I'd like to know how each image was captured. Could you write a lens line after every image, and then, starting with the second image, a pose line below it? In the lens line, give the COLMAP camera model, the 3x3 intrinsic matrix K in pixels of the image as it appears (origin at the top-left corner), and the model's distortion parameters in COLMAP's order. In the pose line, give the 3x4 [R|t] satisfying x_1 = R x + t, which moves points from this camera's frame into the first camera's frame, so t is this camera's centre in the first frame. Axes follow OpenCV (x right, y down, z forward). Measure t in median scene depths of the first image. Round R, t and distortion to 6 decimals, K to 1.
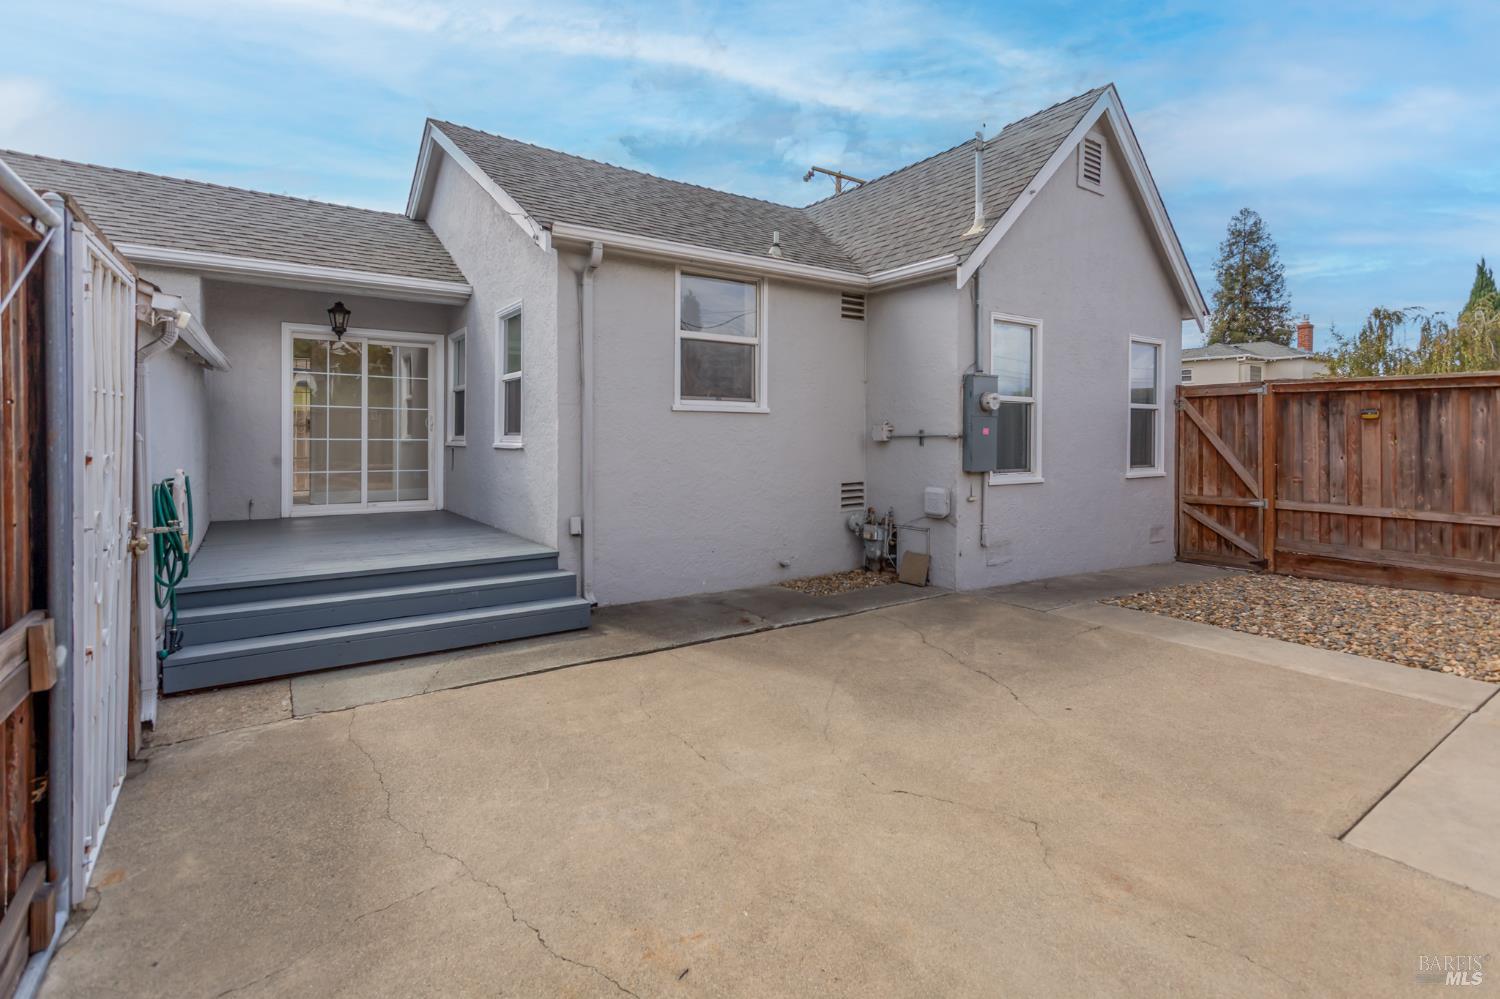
lens RADIAL K [[714.1, 0, 746.0], [0, 714.1, 428.5], [0, 0, 1]] dist [0.000468, -0.000218]
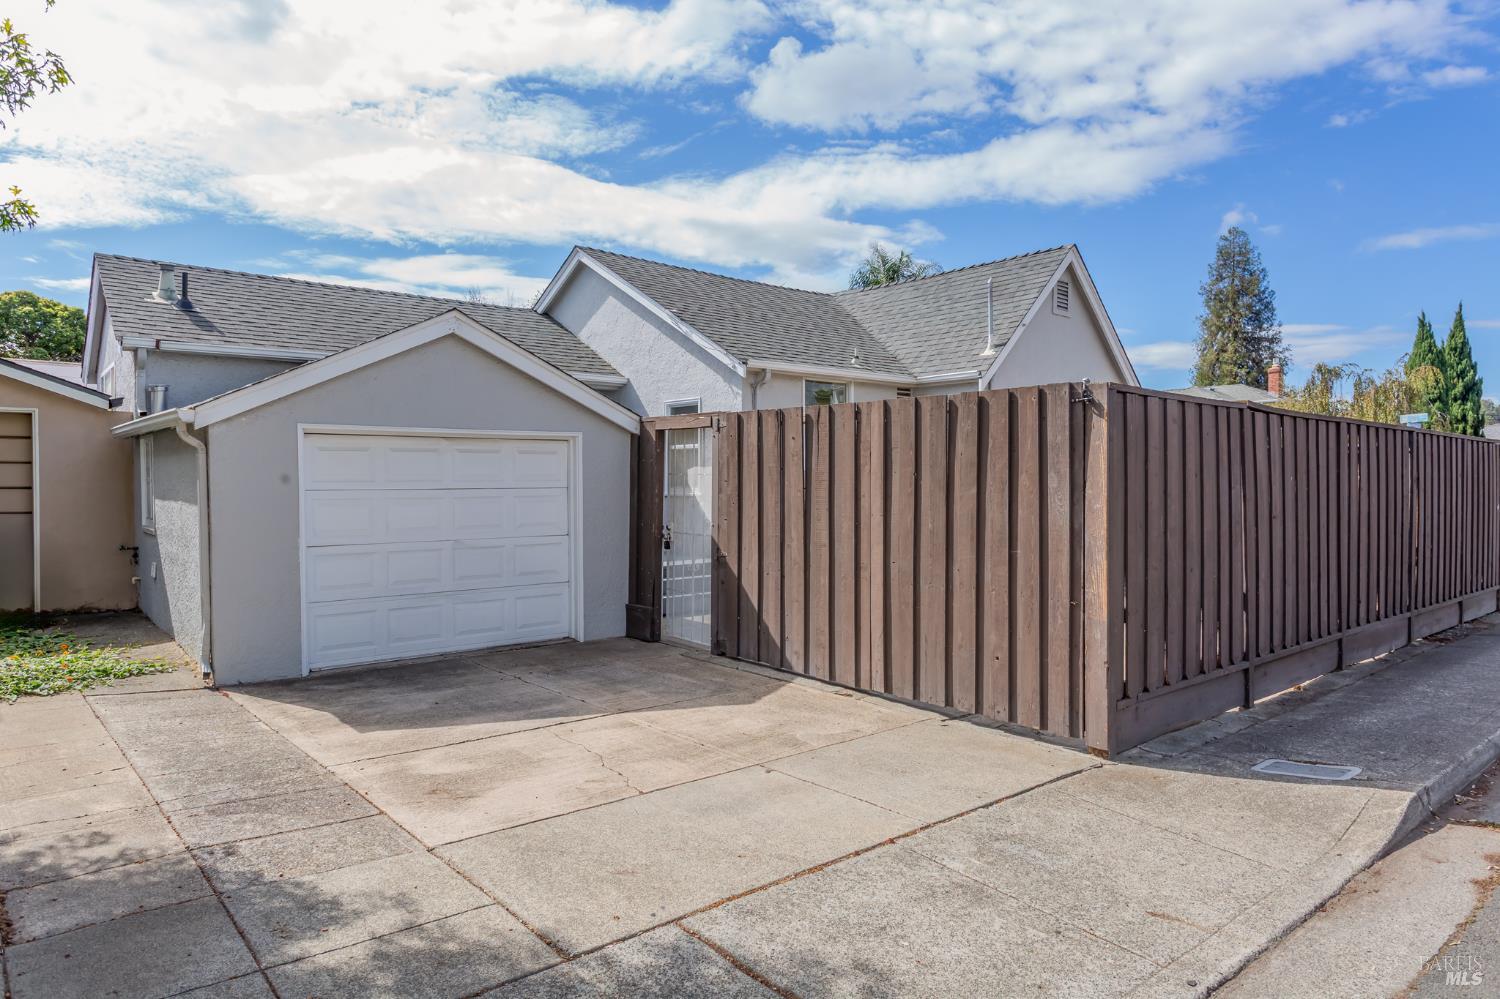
lens RADIAL K [[949.1, 0, 748.9], [0, 949.1, 480.5], [0, 0, 1]] dist [-0.001356, 0.000291]
pose [[0.992822, -0.004943, 0.119502, -0.342673], [0.003924, 0.999954, 0.008759, -0.018271], [-0.119540, -0.008228, 0.992795, -0.758835]]
